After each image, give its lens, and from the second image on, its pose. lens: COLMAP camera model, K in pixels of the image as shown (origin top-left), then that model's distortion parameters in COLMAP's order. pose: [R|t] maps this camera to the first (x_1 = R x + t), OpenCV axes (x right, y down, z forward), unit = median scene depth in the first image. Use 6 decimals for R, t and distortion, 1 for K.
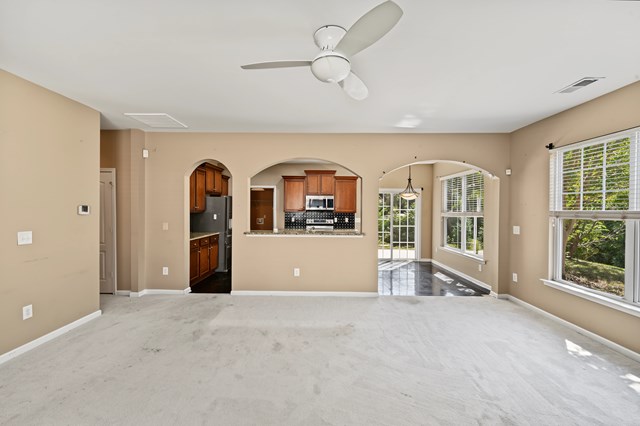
lens RADIAL K [[258.5, 0, 318.4], [0, 258.5, 210.6], [0, 0, 1]] dist [0.001259, -0.000131]
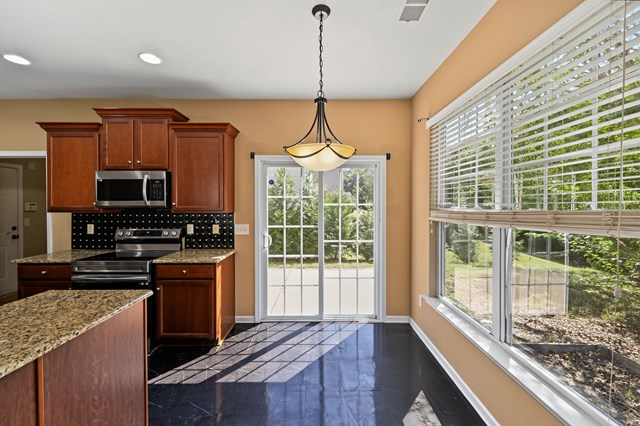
lens RADIAL K [[262.5, 0, 319.6], [0, 262.5, 208.2], [0, 0, 1]] dist [0.002024, -0.000656]
pose [[0.999808, -0.009085, 0.017351, 0.468442], [0.009034, 0.999955, 0.002987, 0.002249], [-0.017378, -0.002830, 0.999845, 0.946249]]
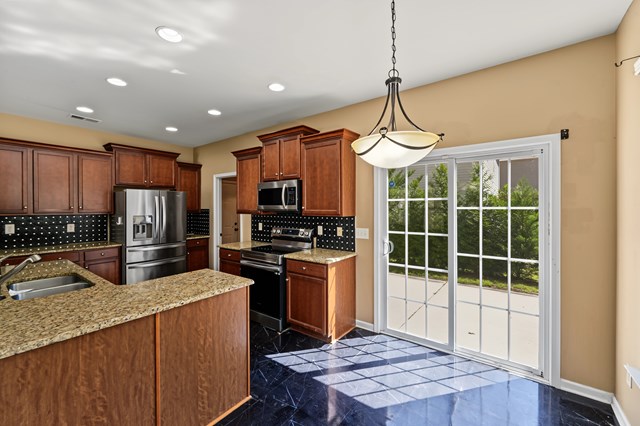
lens RADIAL K [[262.5, 0, 319.6], [0, 262.5, 208.2], [0, 0, 1]] dist [0.002024, -0.000656]
pose [[0.807905, -0.009185, -0.589241, 0.598837], [0.004778, 0.999948, -0.009036, -0.001572], [0.589293, 0.004485, 0.807907, 1.030553]]
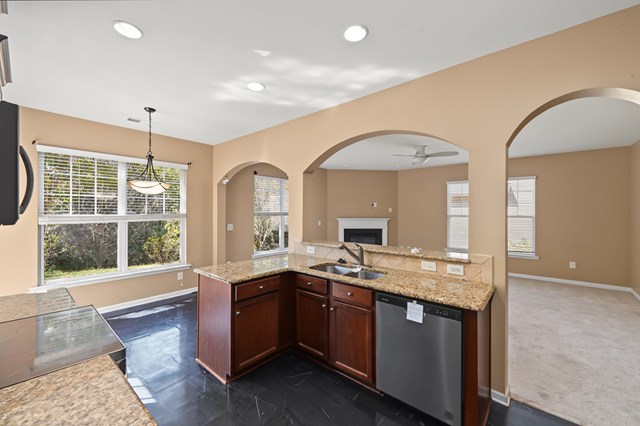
lens RADIAL K [[258.5, 0, 318.4], [0, 258.5, 210.6], [0, 0, 1]] dist [0.001259, -0.000131]
pose [[-0.765844, -0.007588, 0.642982, -0.374851], [-0.006021, 0.999971, 0.004628, -0.015821], [-0.642999, -0.000327, -0.765867, 1.612003]]
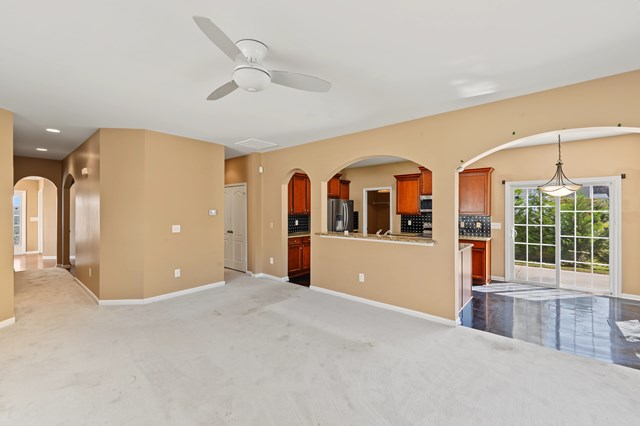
lens RADIAL K [[265.7, 0, 319.2], [0, 265.7, 207.5], [0, 0, 1]] dist [-0.000329, -0.000600]
pose [[0.772276, -0.014756, -0.635115, 0.419182], [0.000070, 0.999732, -0.023142, 0.003956], [0.635287, 0.017828, 0.772071, 0.144264]]
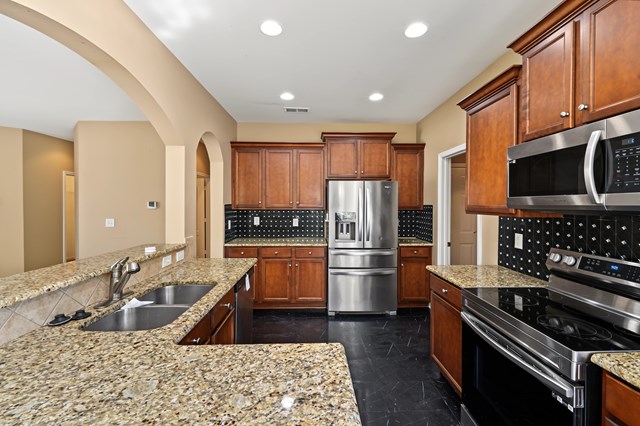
lens RADIAL K [[265.7, 0, 319.2], [0, 265.7, 207.5], [0, 0, 1]] dist [-0.000329, -0.000600]
pose [[0.033340, 0.002984, -0.999440, 0.311089], [-0.009219, 0.999954, 0.002678, -0.002193], [0.999402, 0.009125, 0.033366, 1.315257]]
